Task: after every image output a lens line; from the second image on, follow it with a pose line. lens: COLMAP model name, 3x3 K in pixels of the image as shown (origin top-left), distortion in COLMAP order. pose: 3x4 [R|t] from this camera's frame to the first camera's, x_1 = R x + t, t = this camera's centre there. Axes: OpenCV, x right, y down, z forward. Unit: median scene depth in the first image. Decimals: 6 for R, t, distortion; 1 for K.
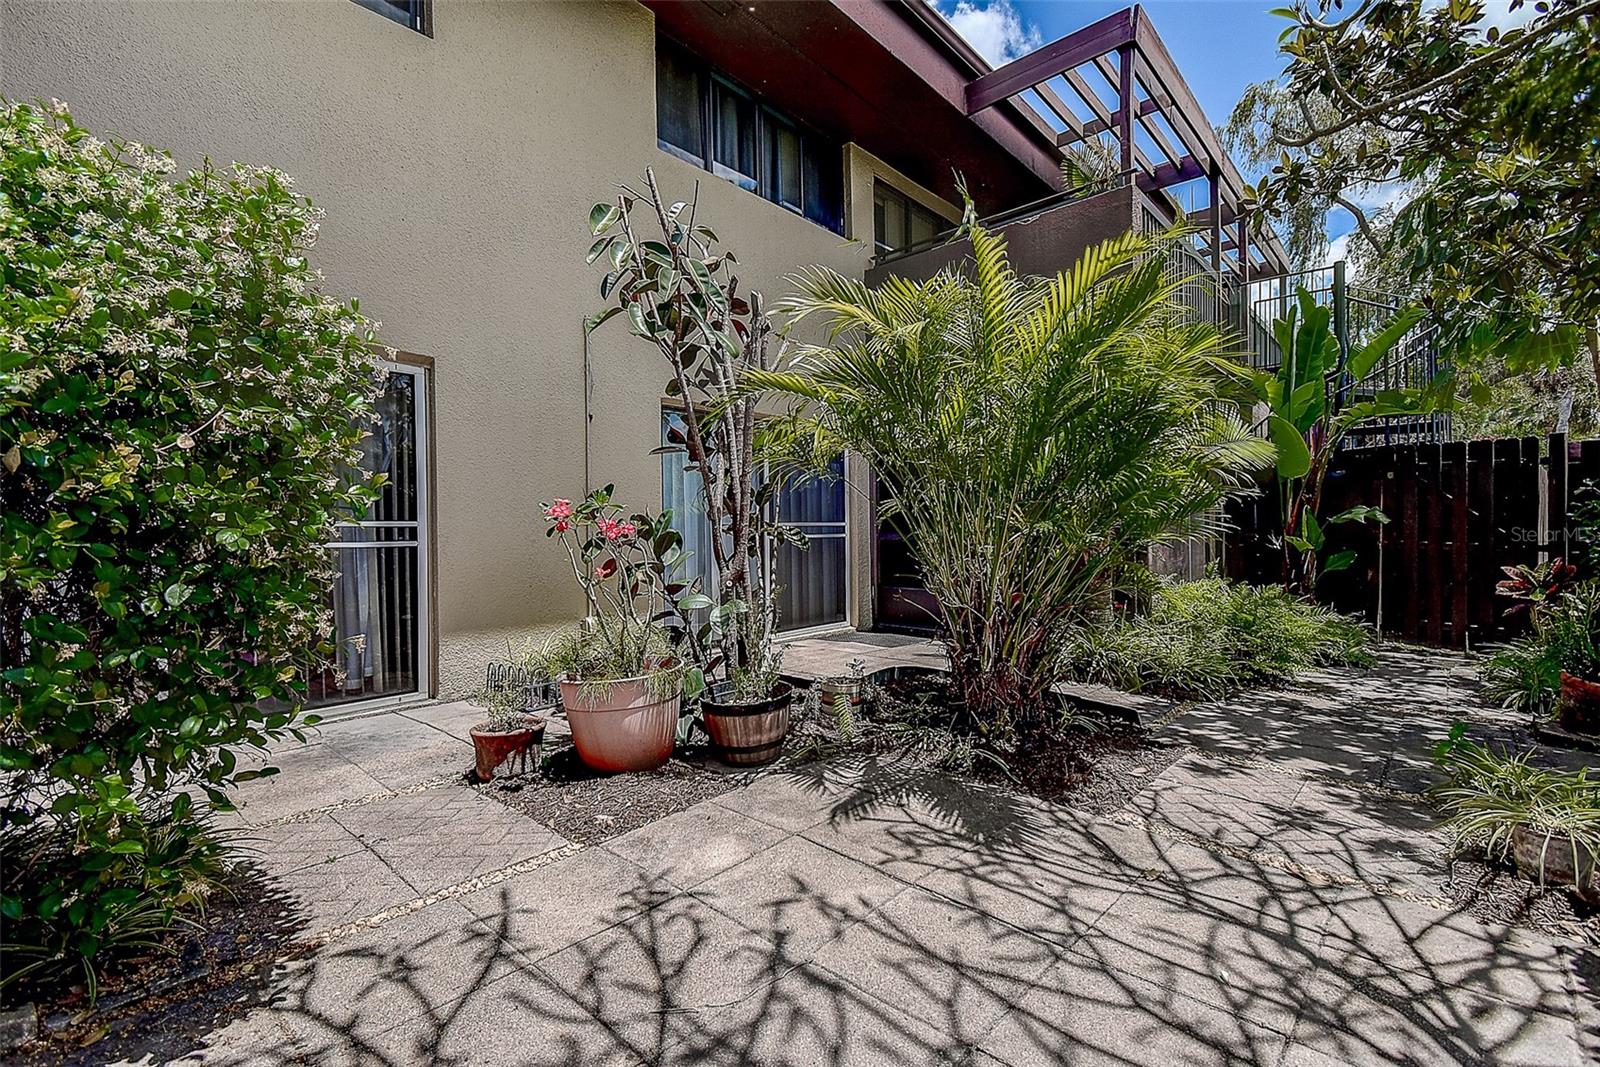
lens RADIAL K [[709.0, 0, 799.0], [0, 709.0, 534.8], [0, 0, 1]] dist [0.018329, -0.019548]
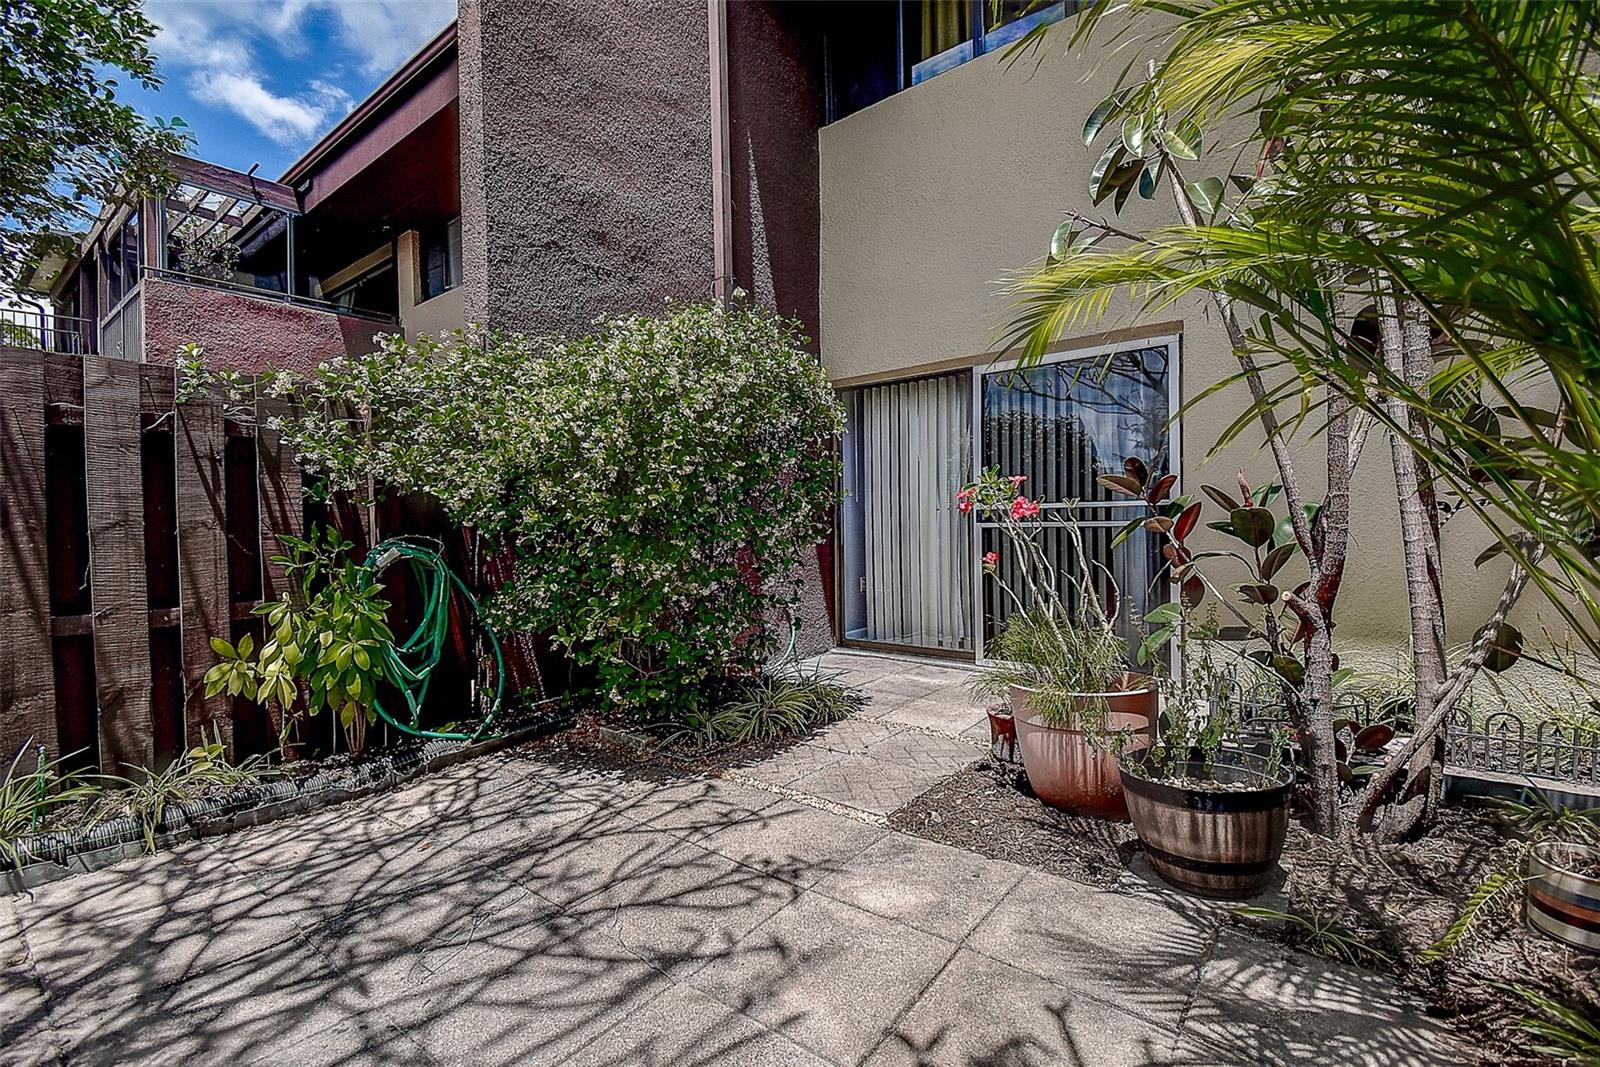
lens RADIAL K [[709.0, 0, 799.0], [0, 709.0, 534.0], [0, 0, 1]] dist [0.018329, -0.019548]
pose [[0.077558, 0.022971, -0.996723, 0.910477], [0.001361, 0.999731, 0.023146, 0.008791], [0.996987, -0.003151, 0.077506, 1.086829]]
